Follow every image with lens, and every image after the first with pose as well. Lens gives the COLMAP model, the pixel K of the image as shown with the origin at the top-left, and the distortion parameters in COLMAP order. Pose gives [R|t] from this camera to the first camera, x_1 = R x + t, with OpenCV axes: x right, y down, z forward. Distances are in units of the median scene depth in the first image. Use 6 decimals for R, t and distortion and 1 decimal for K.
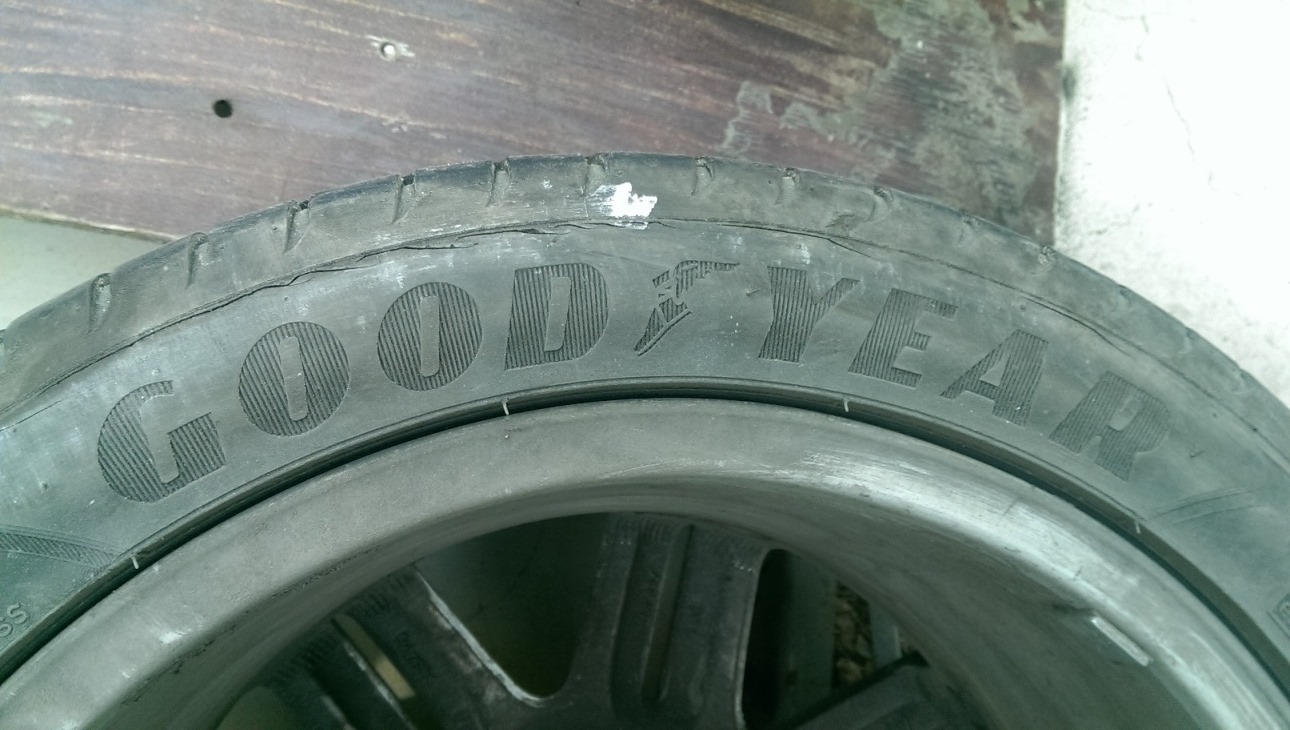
lens RADIAL K [[873.1, 0, 645.0], [0, 873.1, 365.0], [0, 0, 1]] dist [0.070782, -0.095682]
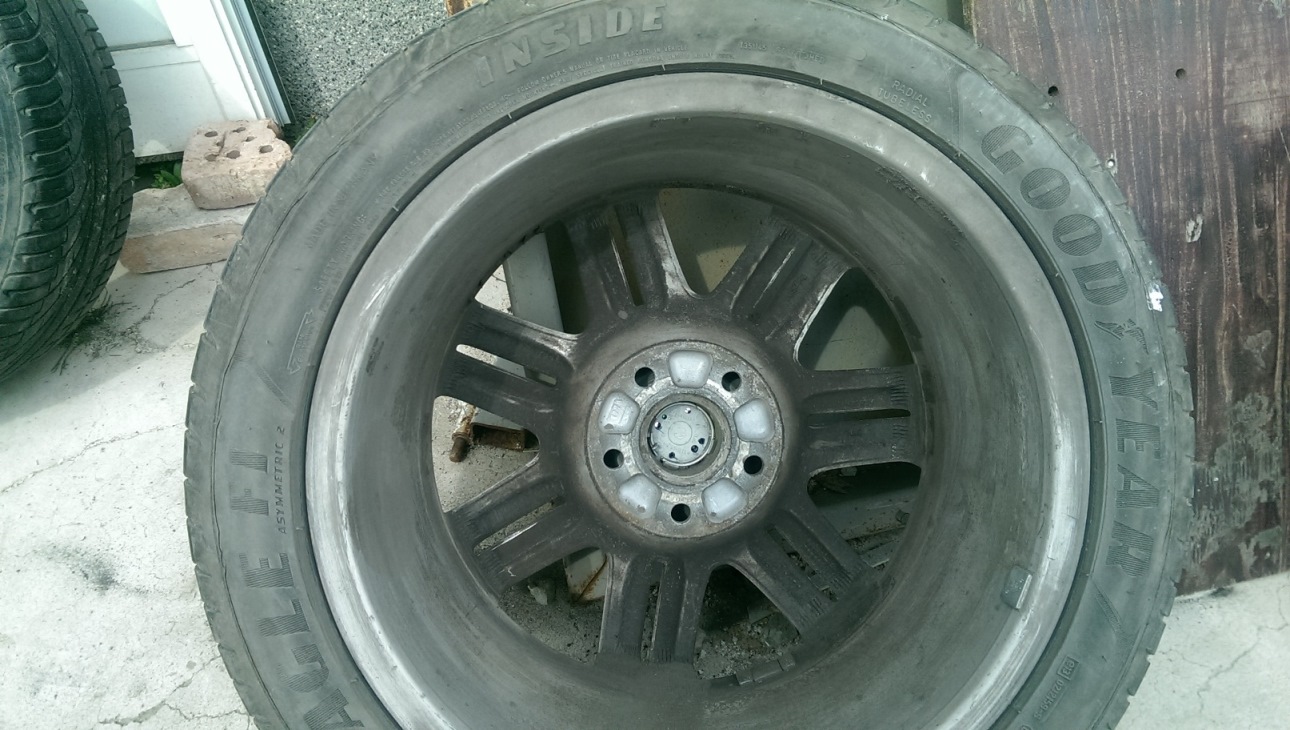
lens RADIAL K [[873.1, 0, 645.0], [0, 873.1, 365.0], [0, 0, 1]] dist [0.070782, -0.095682]
pose [[0.304037, 0.945890, -0.113371, -0.000442], [-0.951022, 0.308333, 0.022079, 0.984989], [0.055841, 0.101106, 0.993307, -1.206547]]
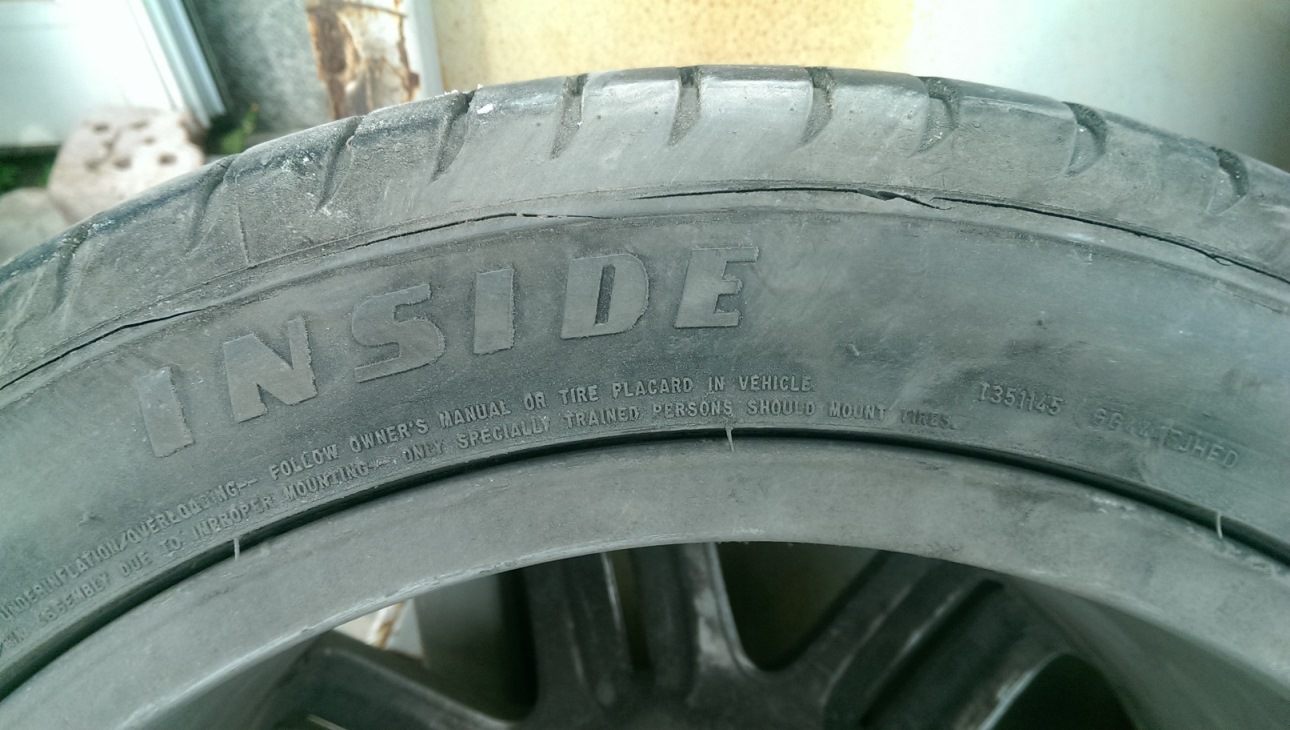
lens RADIAL K [[908.9, 0, 645.0], [0, 908.9, 365.0], [0, 0, 1]] dist [0.069104, -0.114716]
pose [[0.194245, 0.977901, -0.077325, -0.853100], [-0.975938, 0.200611, 0.085440, 0.777062], [0.099064, 0.058868, 0.993338, 0.021603]]
